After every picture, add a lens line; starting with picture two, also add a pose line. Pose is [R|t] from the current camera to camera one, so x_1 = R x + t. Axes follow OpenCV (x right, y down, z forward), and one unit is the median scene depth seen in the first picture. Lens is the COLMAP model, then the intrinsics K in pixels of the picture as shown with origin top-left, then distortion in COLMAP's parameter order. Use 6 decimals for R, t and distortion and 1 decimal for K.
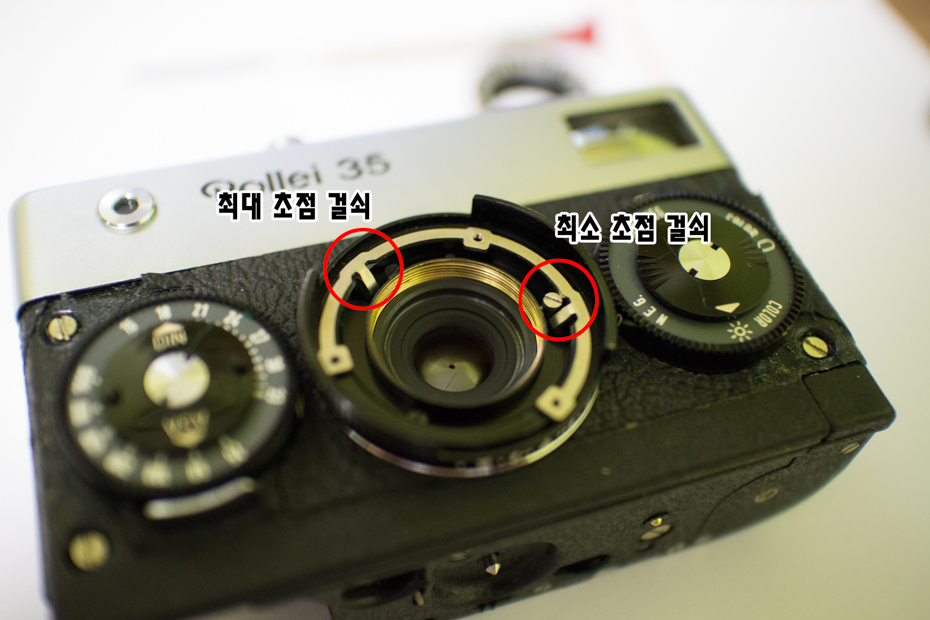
lens RADIAL K [[979.5, 0, 465.0], [0, 979.5, 310.0], [0, 0, 1]] dist [0.006068, -0.002730]
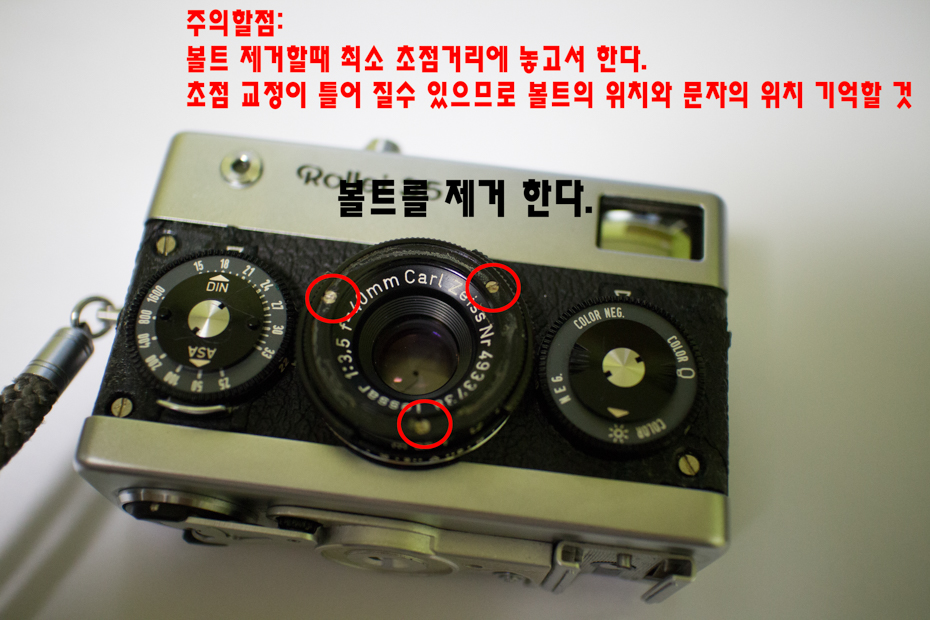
lens RADIAL K [[979.5, 0, 465.0], [0, 979.5, 310.0], [0, 0, 1]] dist [0.006068, -0.002730]
pose [[0.904879, 0.360825, -0.225832, 0.324644], [-0.316932, 0.925260, 0.208440, -0.319592], [0.284164, -0.117040, 0.951605, -0.226398]]
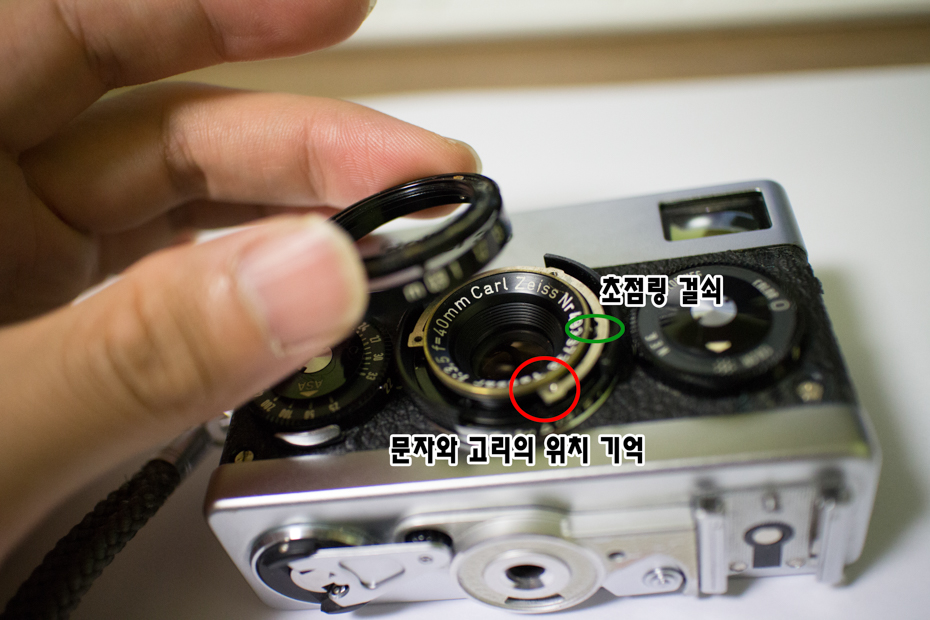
lens RADIAL K [[993.6, 0, 466.4], [0, 993.6, 350.1], [0, 0, 1]] dist [-0.016306, -0.004562]
pose [[0.902631, 0.071069, -0.424507, 0.510390], [-0.116019, 0.989942, -0.080961, 0.139108], [0.414483, 0.122329, 0.901798, -0.257948]]
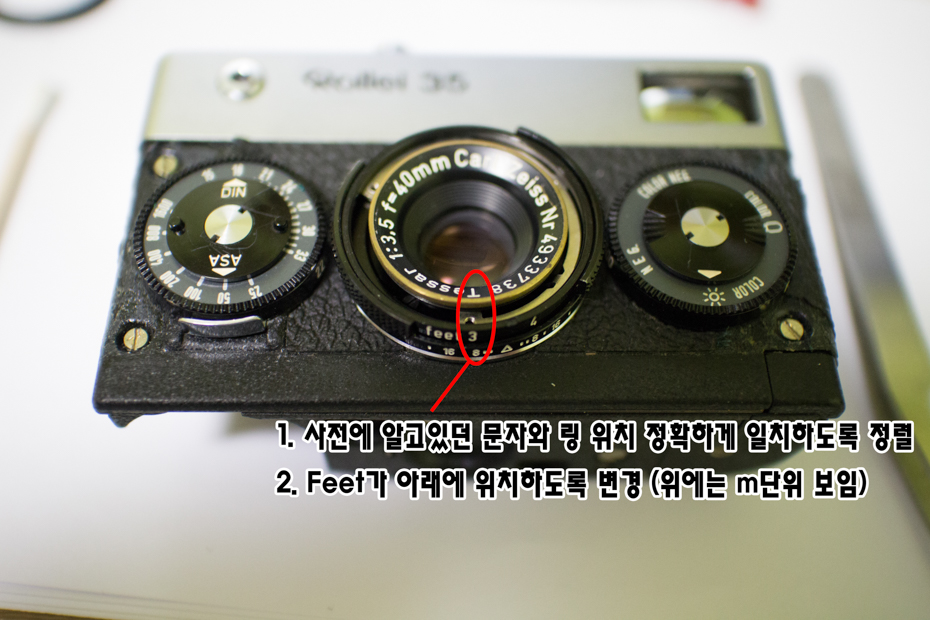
lens RADIAL K [[979.5, 0, 465.0], [0, 979.5, 310.0], [0, 0, 1]] dist [0.006068, -0.002730]
pose [[0.950018, 0.237557, -0.202564, 0.239567], [-0.219535, 0.969658, 0.107552, -0.020588], [0.221967, -0.057706, 0.973345, -0.132391]]
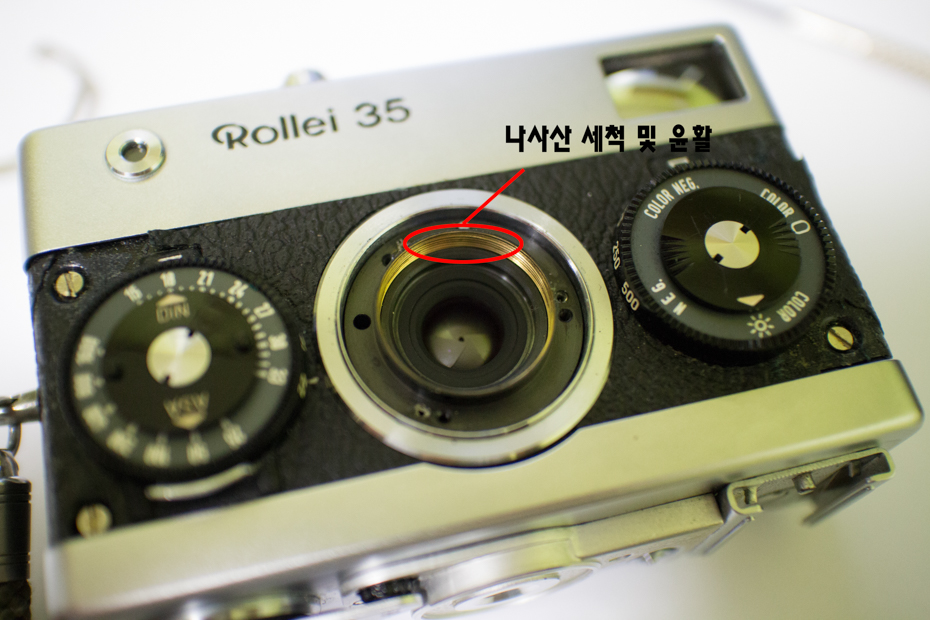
lens RADIAL K [[979.5, 0, 465.0], [0, 979.5, 310.0], [0, 0, 1]] dist [0.006068, -0.002730]
pose [[0.997372, 0.057089, -0.044610, 0.033268], [-0.048106, 0.982222, 0.181455, -0.152468], [0.054176, -0.178832, 0.982387, 0.042585]]
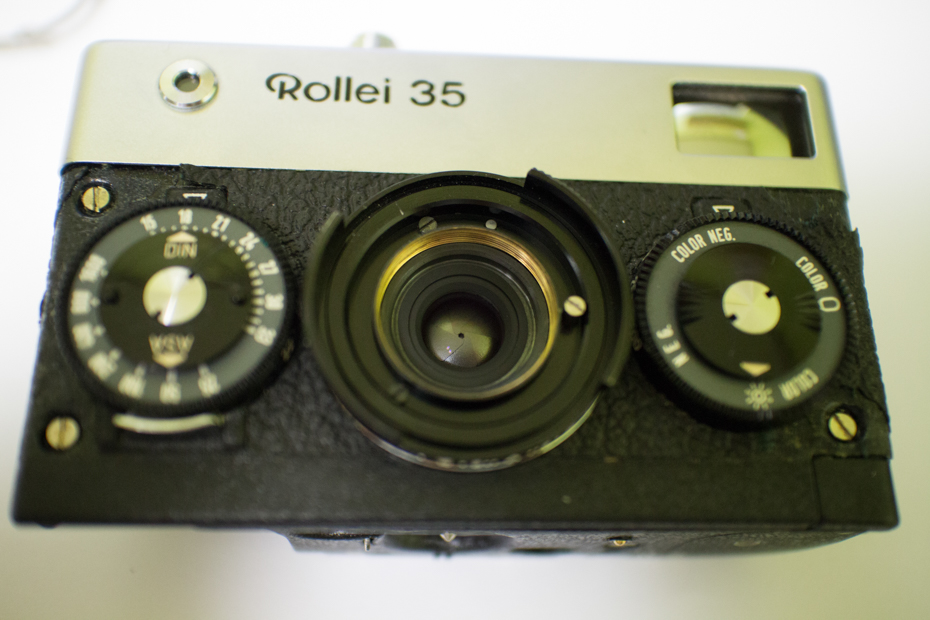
lens RADIAL K [[979.5, 0, 465.0], [0, 979.5, 310.0], [0, 0, 1]] dist [0.006068, -0.002730]
pose [[0.951795, 0.281864, -0.120989, 0.104279], [-0.247960, 0.939225, 0.237430, -0.204570], [0.180559, -0.195985, 0.963840, 0.070904]]
